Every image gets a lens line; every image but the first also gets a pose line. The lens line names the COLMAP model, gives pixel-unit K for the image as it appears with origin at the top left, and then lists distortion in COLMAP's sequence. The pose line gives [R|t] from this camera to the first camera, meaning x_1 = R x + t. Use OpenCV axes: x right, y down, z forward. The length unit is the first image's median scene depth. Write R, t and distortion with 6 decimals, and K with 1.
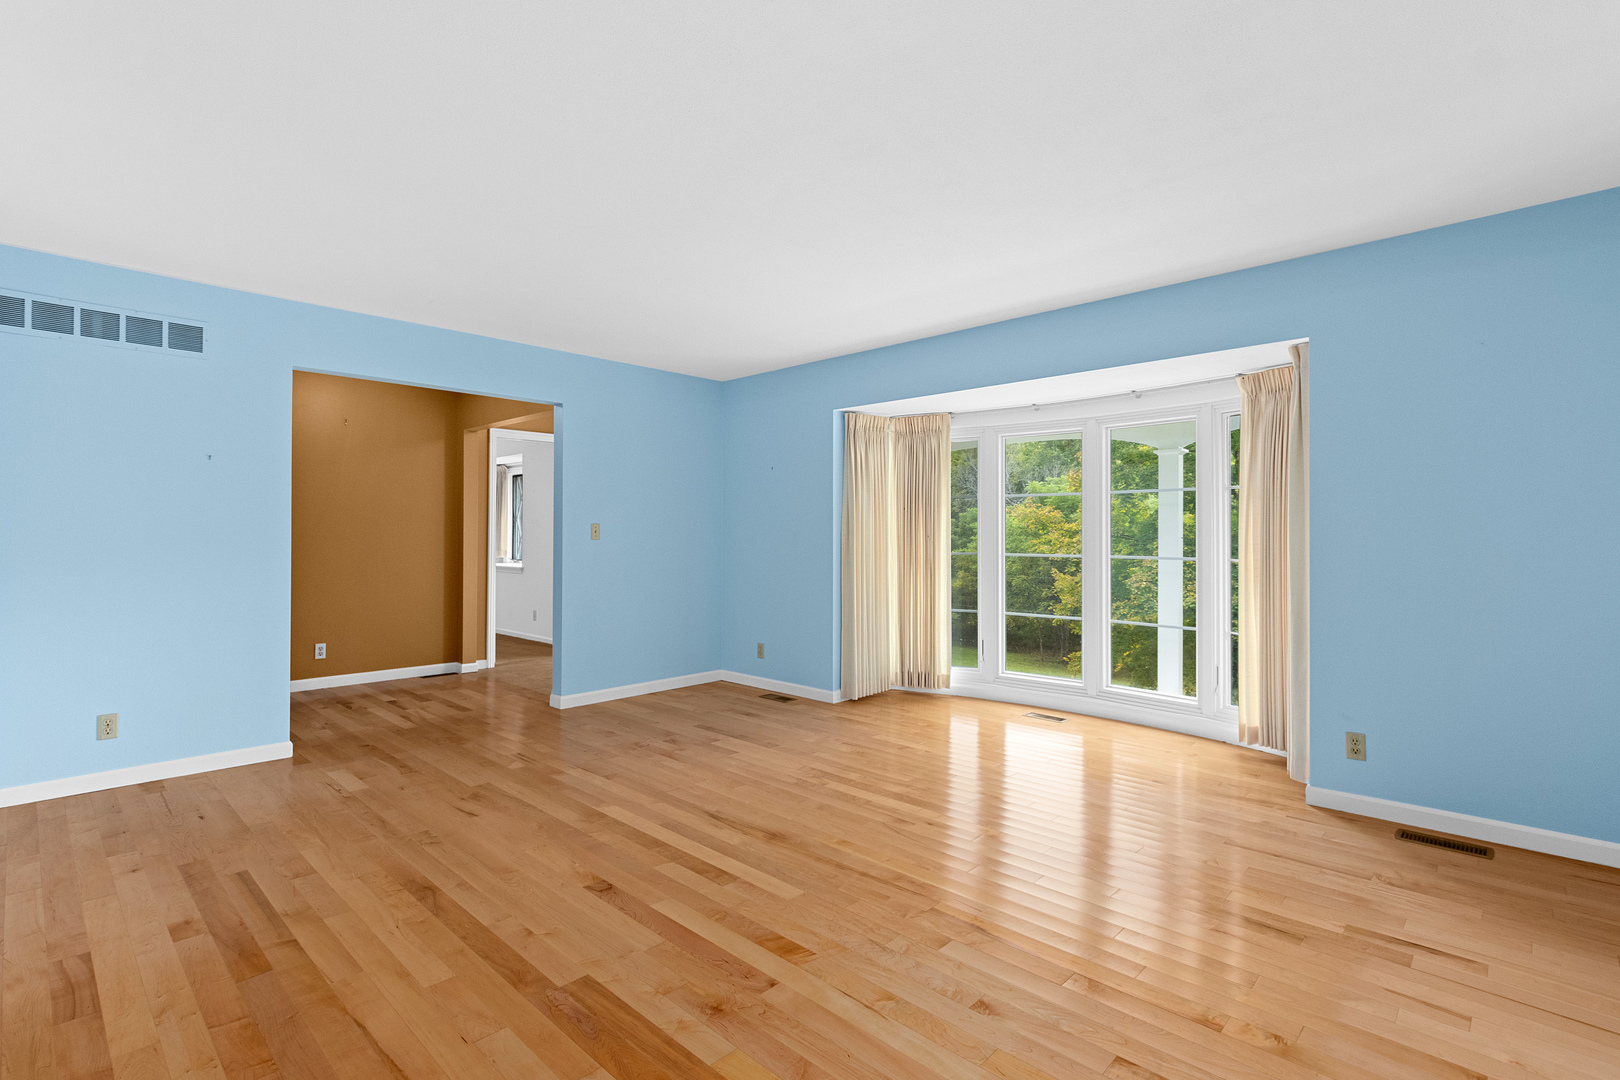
lens RADIAL K [[755.9, 0, 801.8], [0, 755.9, 535.8], [0, 0, 1]] dist [0.000888, -0.000219]
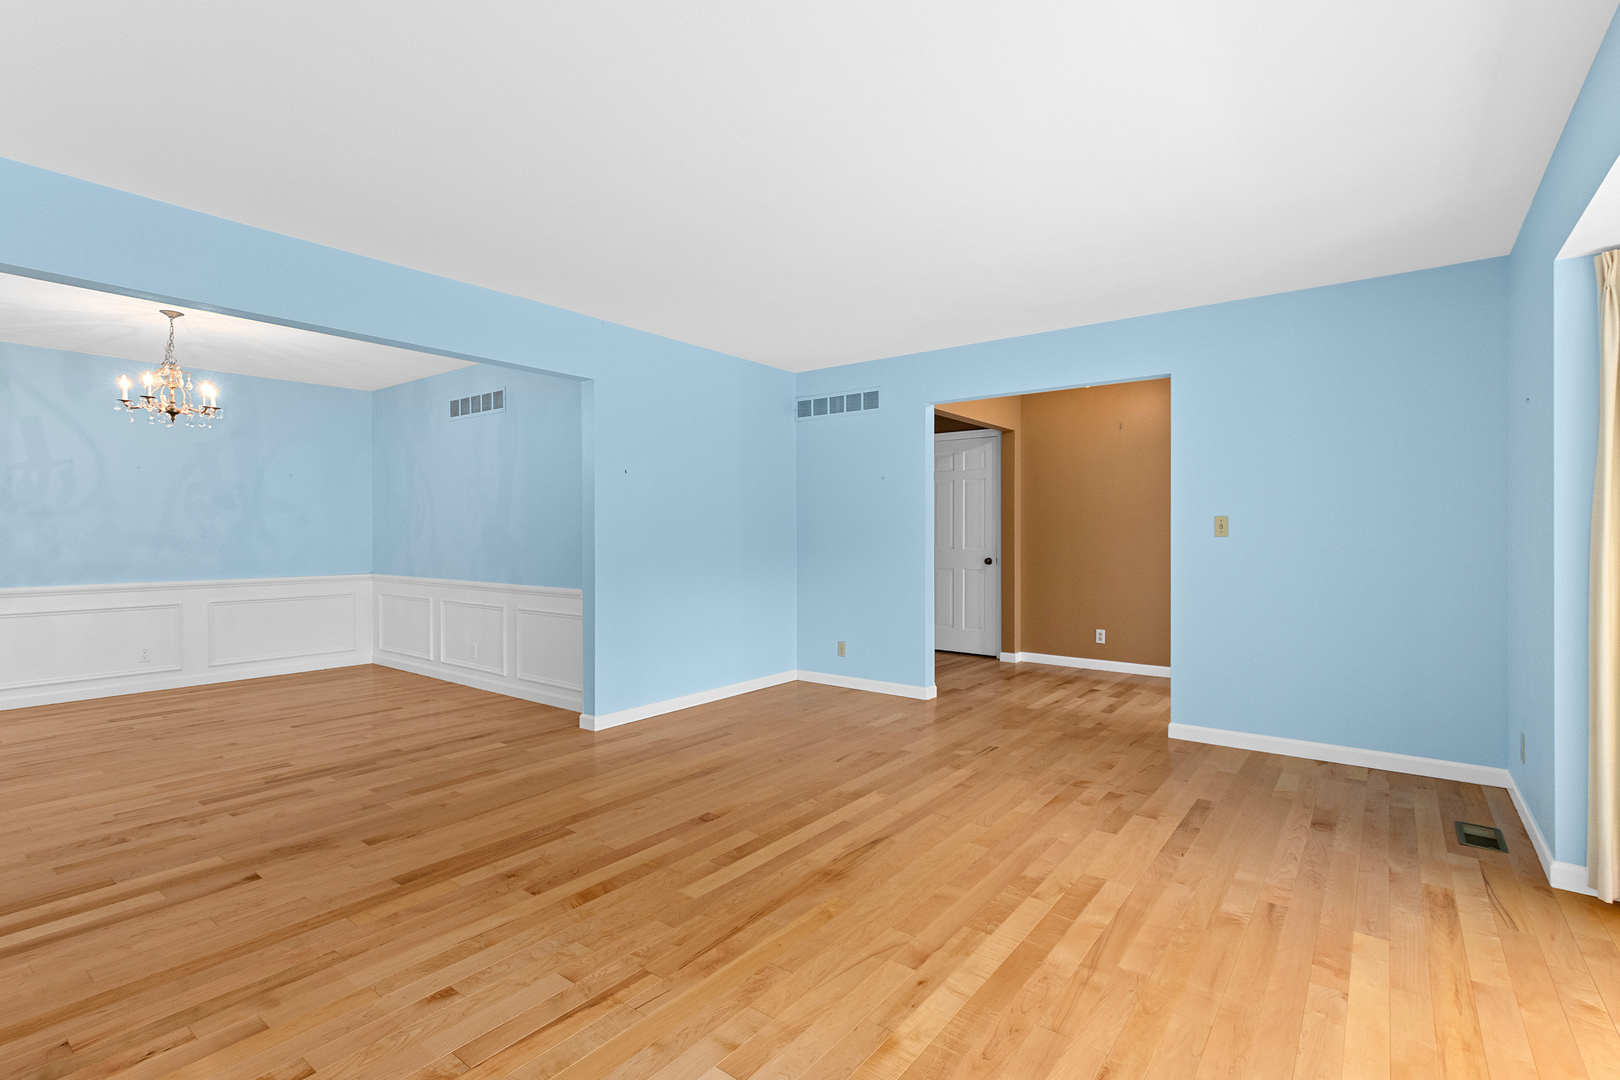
lens RADIAL K [[755.9, 0, 801.8], [0, 755.9, 535.8], [0, 0, 1]] dist [0.000888, -0.000219]
pose [[0.105327, 0.002009, -0.994436, 0.635635], [0.000299, 0.999998, 0.002052, 0.003473], [0.994438, -0.000514, 0.105327, 0.671780]]
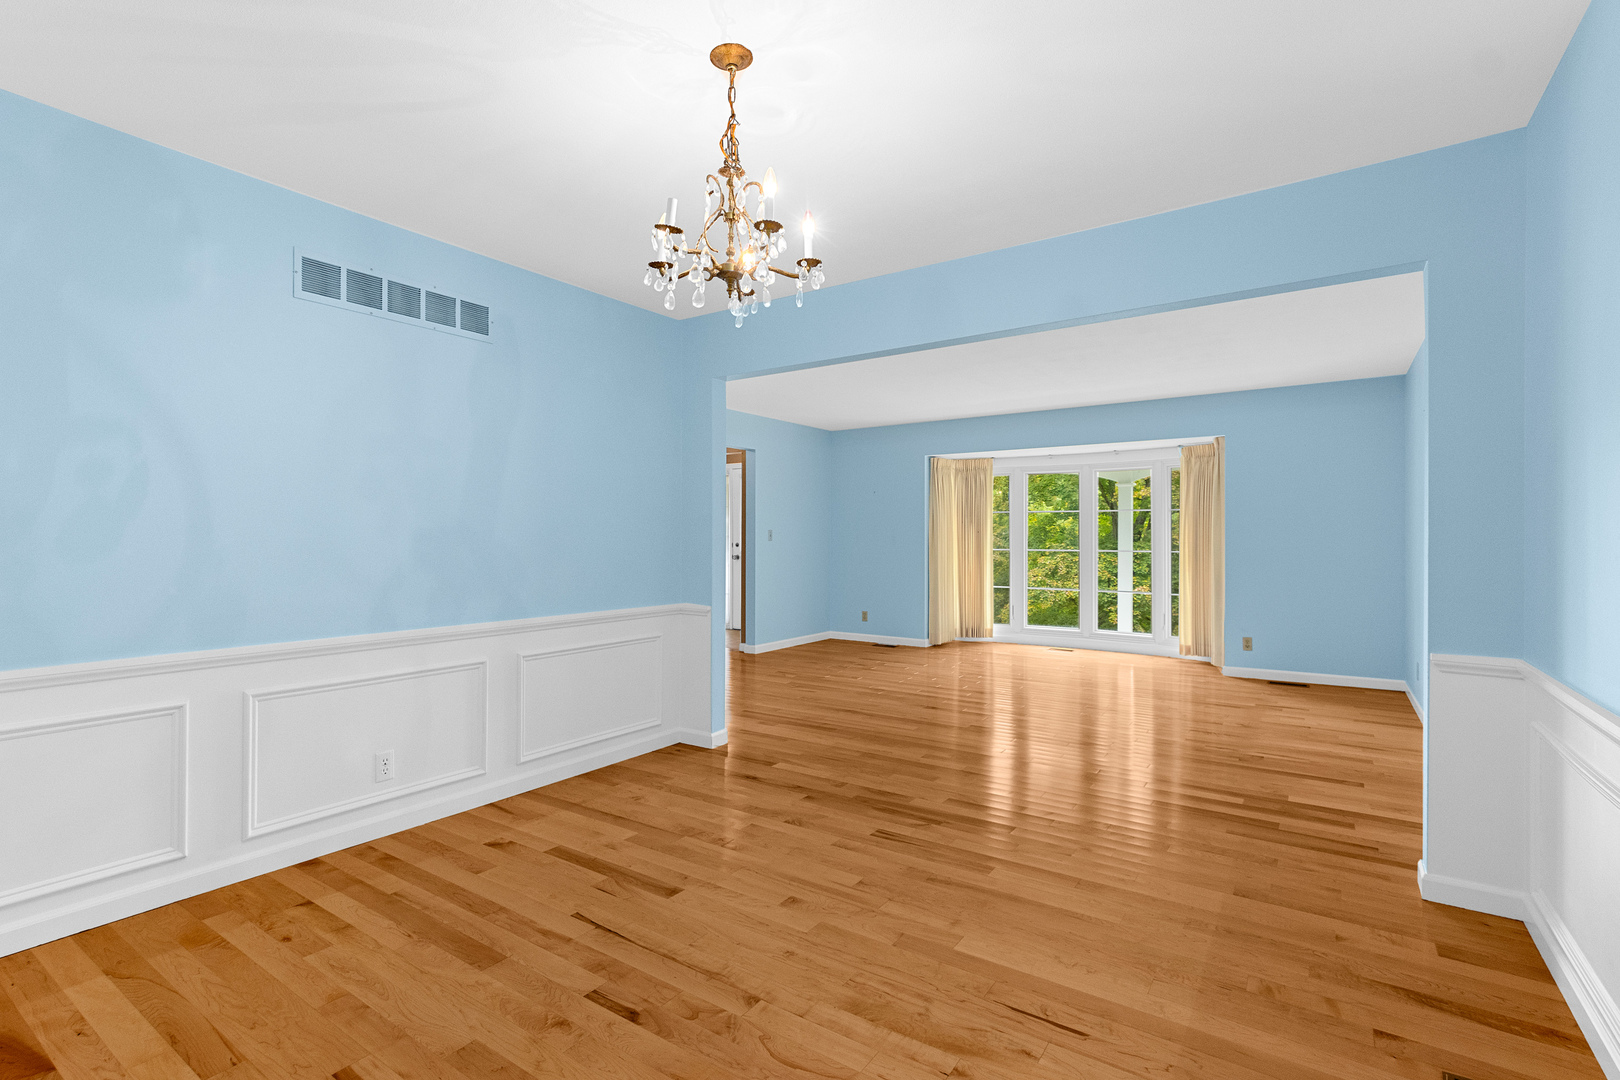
lens RADIAL K [[755.9, 0, 801.8], [0, 755.9, 535.8], [0, 0, 1]] dist [0.000888, -0.000219]
pose [[0.987743, -0.000387, 0.156089, -0.613826], [0.000702, 0.999998, -0.001963, -0.001735], [-0.156088, 0.002049, 0.987741, -0.652662]]
